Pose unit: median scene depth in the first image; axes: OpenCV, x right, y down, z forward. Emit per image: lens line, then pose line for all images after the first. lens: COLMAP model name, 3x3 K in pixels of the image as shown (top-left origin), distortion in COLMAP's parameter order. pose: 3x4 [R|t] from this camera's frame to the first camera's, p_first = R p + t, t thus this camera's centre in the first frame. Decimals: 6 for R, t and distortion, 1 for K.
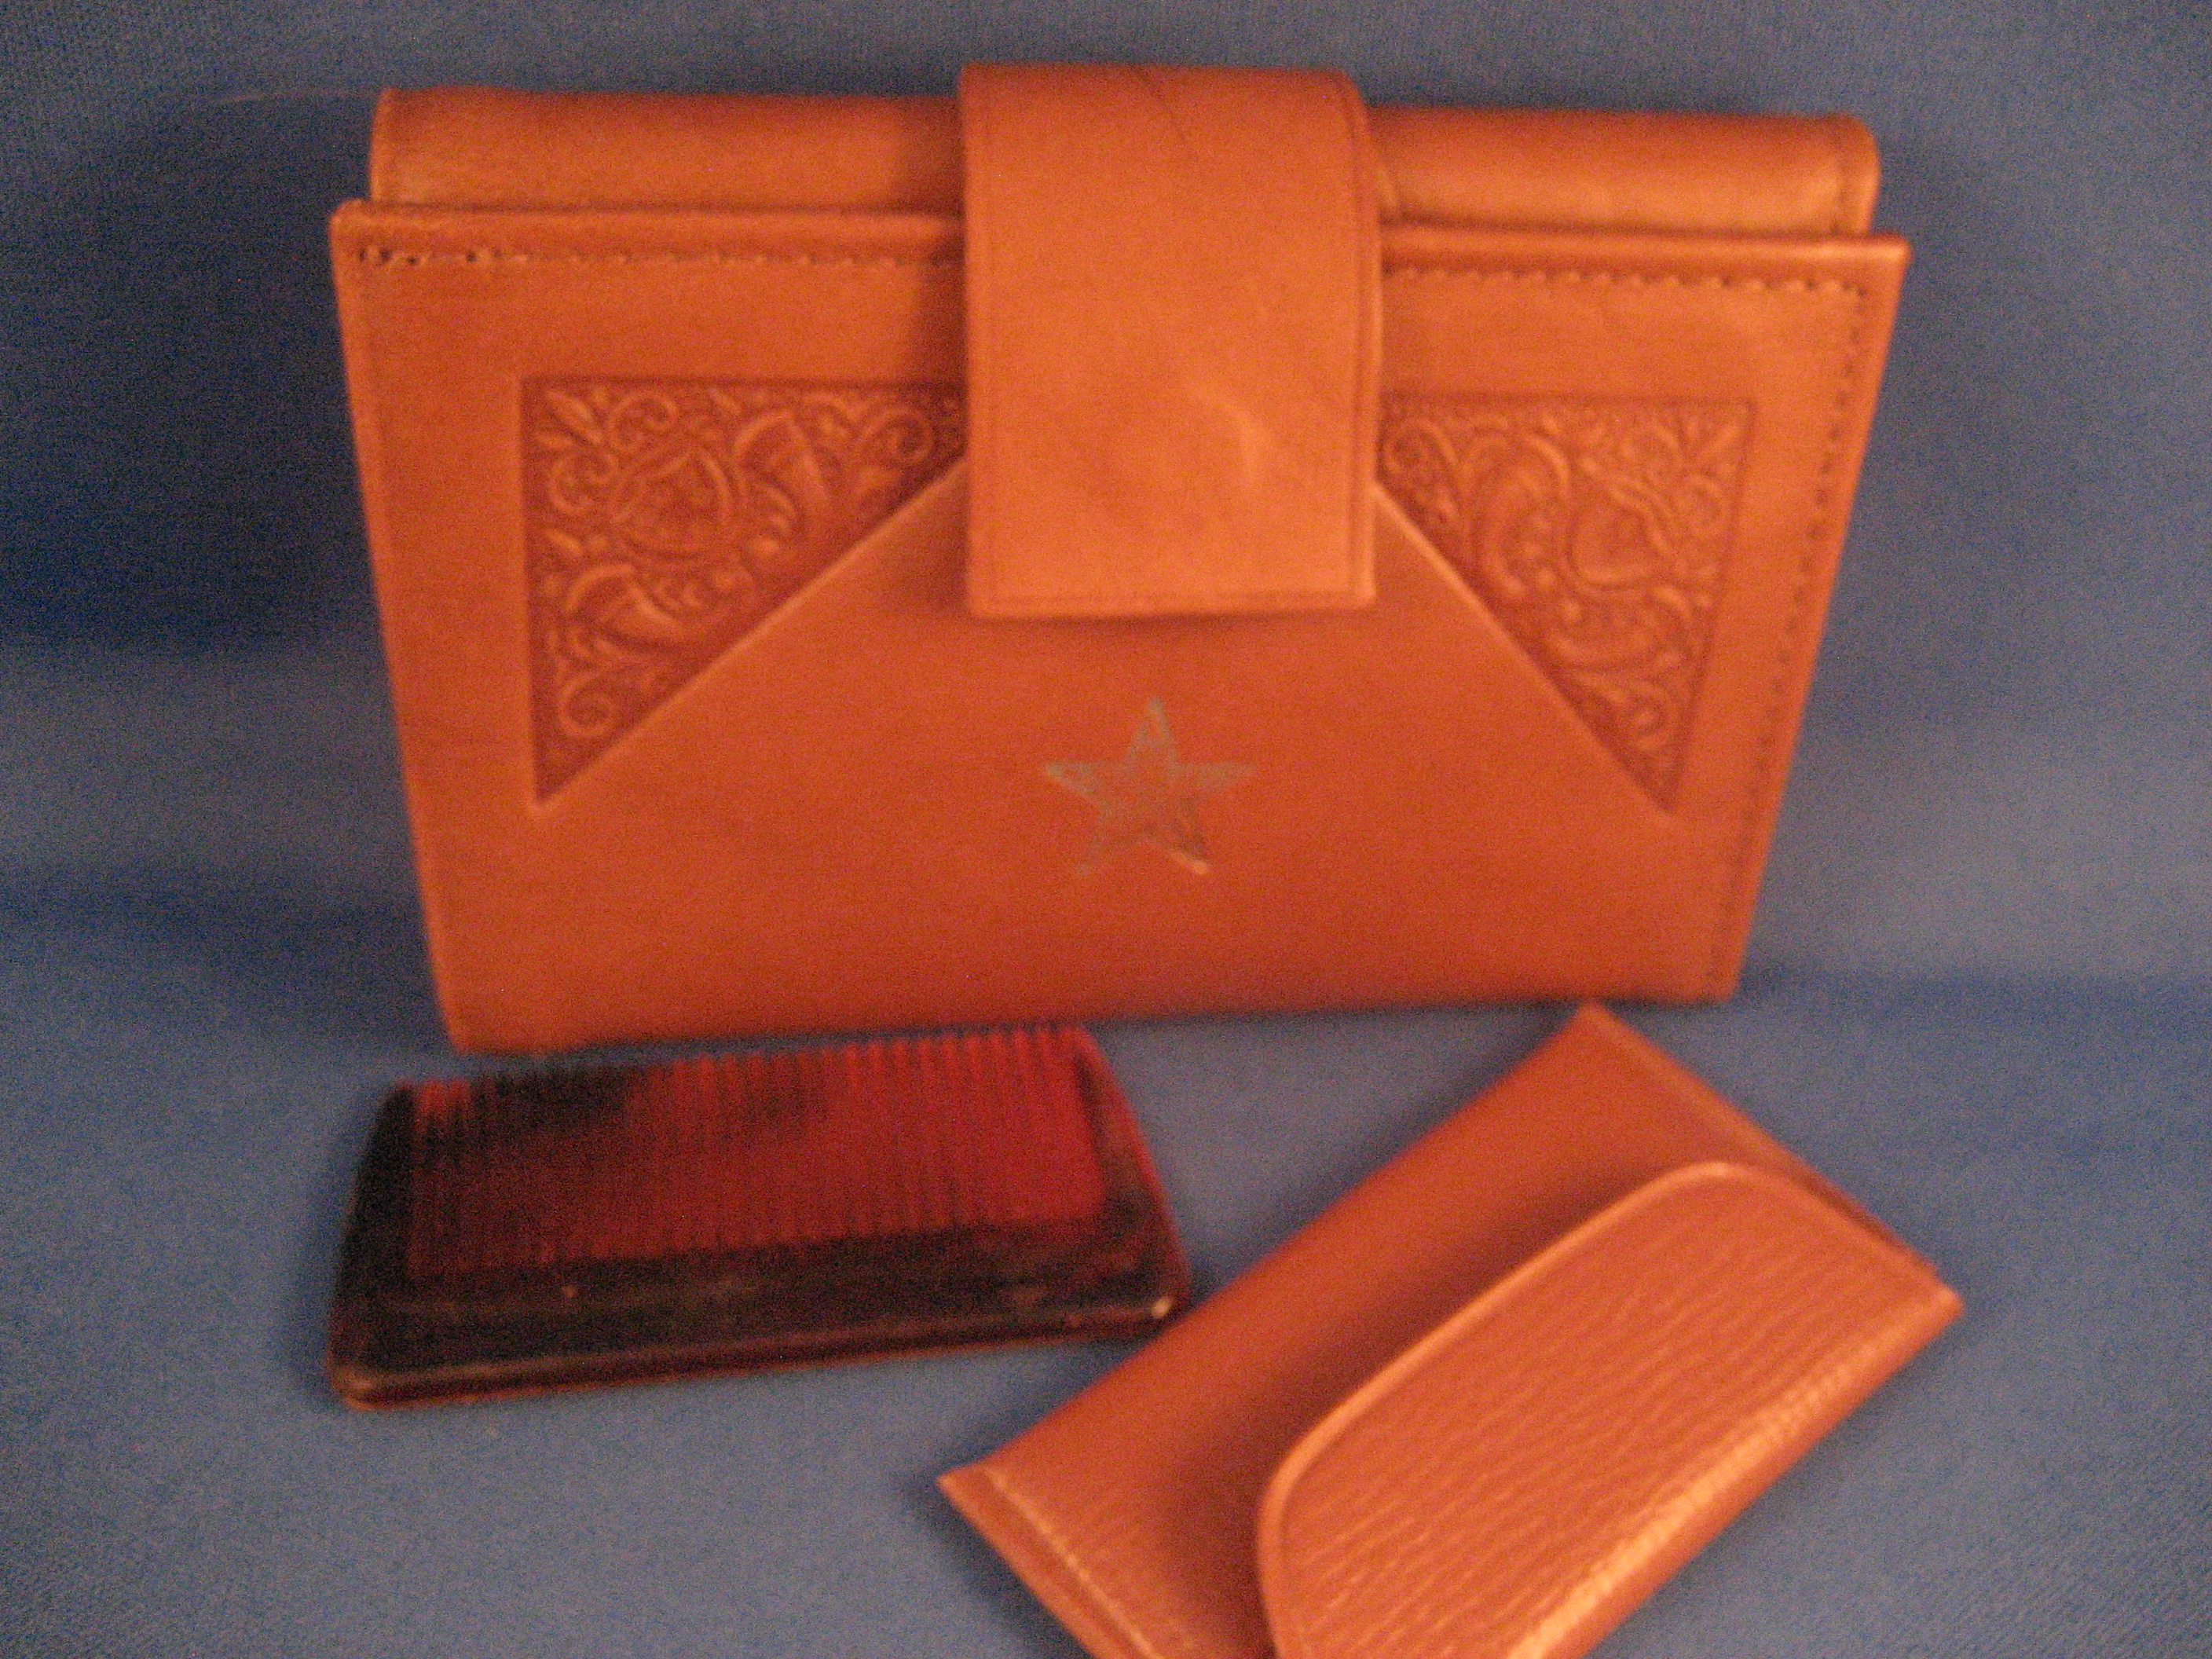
lens RADIAL K [[2323.6, 0, 1106.0], [0, 2323.6, 829.5], [0, 0, 1]] dist [-0.256617, 0.340018]
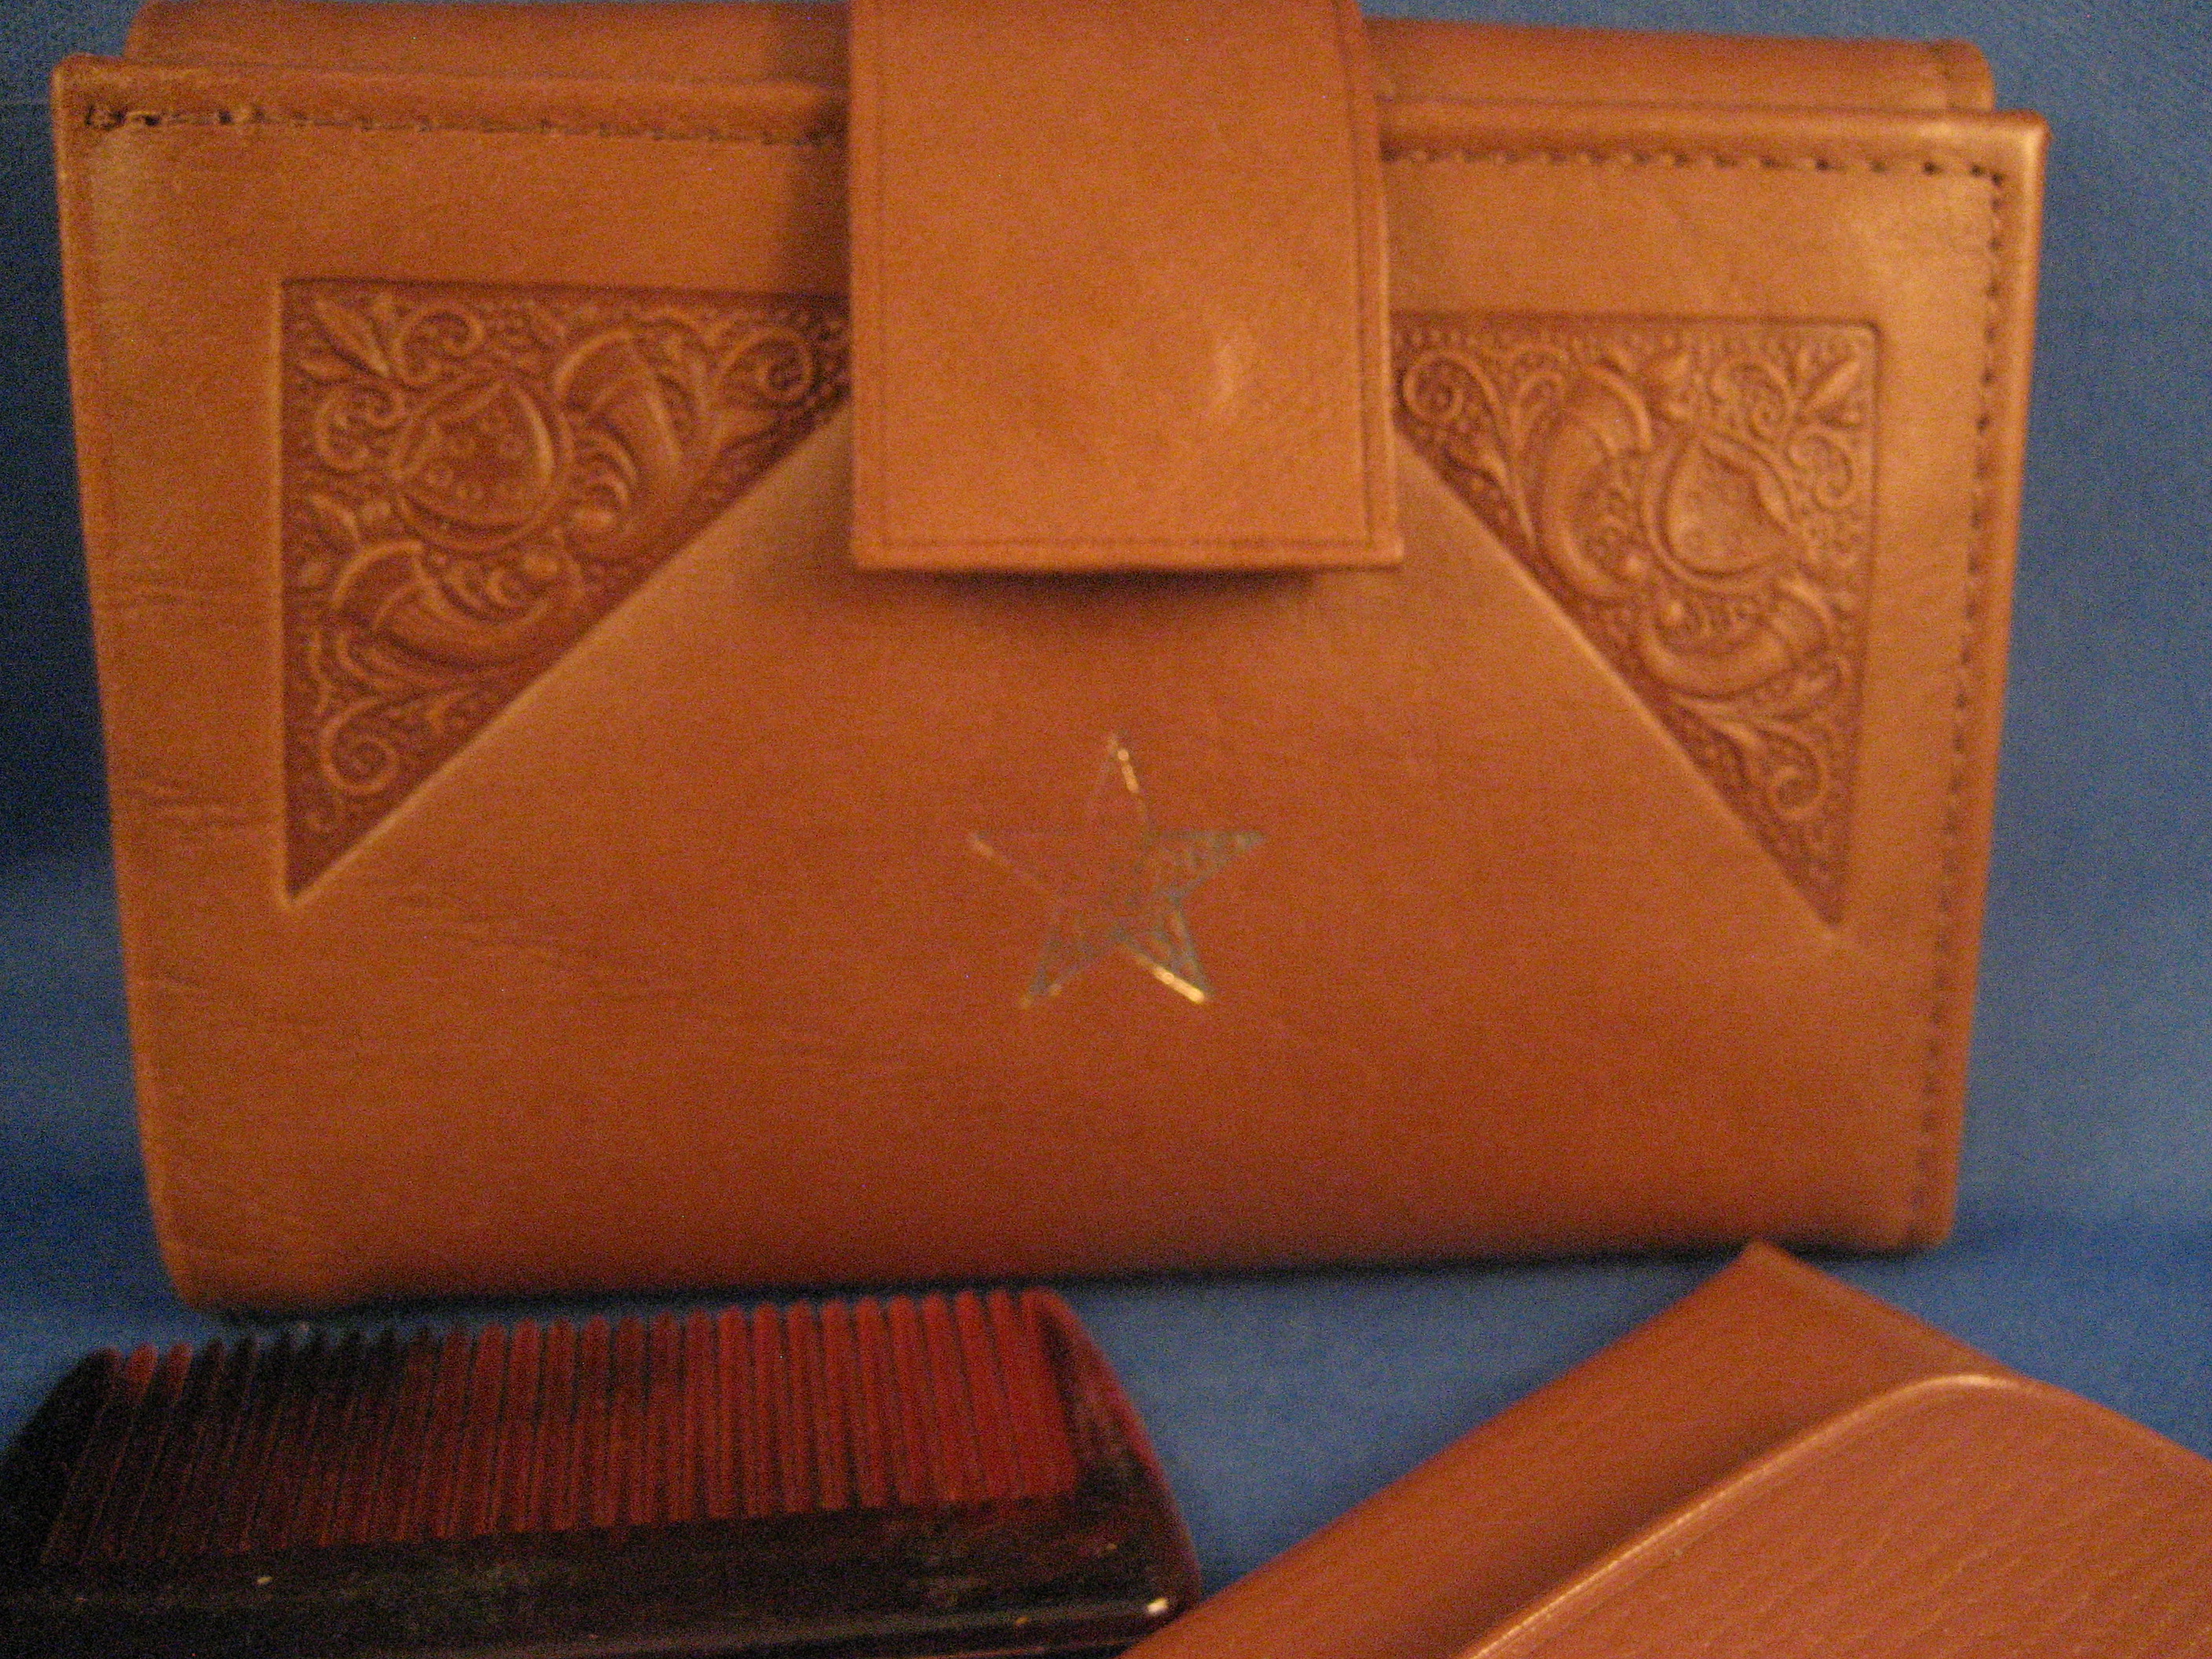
lens RADIAL K [[2323.6, 0, 1106.0], [0, 2323.6, 829.5], [0, 0, 1]] dist [-0.256617, 0.340018]
pose [[0.998730, -0.037768, -0.033343, 0.041534], [0.023499, 0.934644, -0.354807, 0.242106], [0.044564, 0.353573, 0.934345, 0.334462]]
